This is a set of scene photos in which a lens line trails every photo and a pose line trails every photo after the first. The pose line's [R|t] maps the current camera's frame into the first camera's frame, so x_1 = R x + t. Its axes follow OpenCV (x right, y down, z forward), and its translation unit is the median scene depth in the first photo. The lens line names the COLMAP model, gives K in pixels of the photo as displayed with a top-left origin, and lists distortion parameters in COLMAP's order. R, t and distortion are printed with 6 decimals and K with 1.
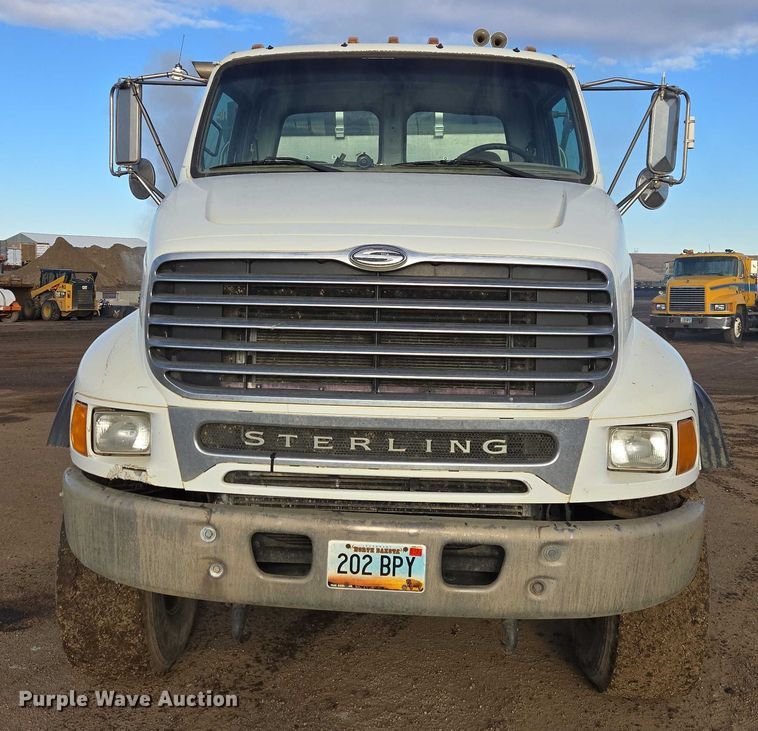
lens RADIAL K [[925.3, 0, 379.0], [0, 925.3, 365.5], [0, 0, 1]] dist [0.083814, -0.044087]
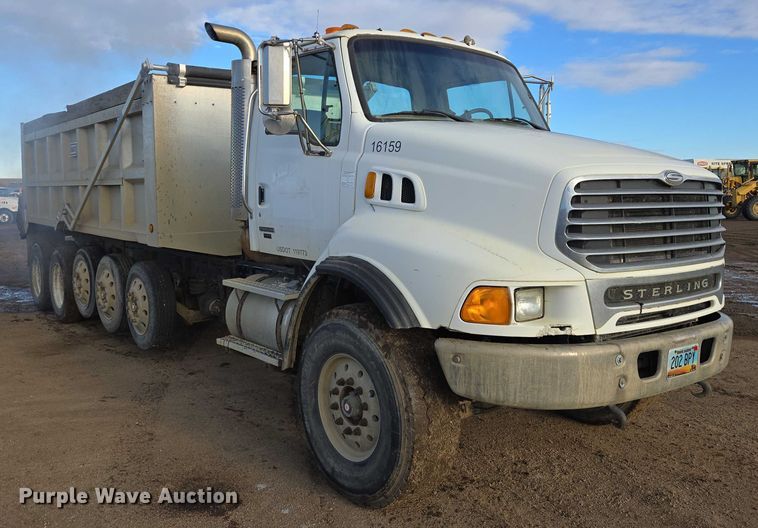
lens RADIAL K [[685.6, 0, 378.4], [0, 685.6, 242.4], [0, 0, 1]] dist [0.009223, 0.004163]
pose [[0.768939, -0.070532, 0.635419, -1.180080], [0.071434, 0.997151, 0.024240, -0.066152], [-0.635319, 0.026751, 0.771787, 0.374521]]
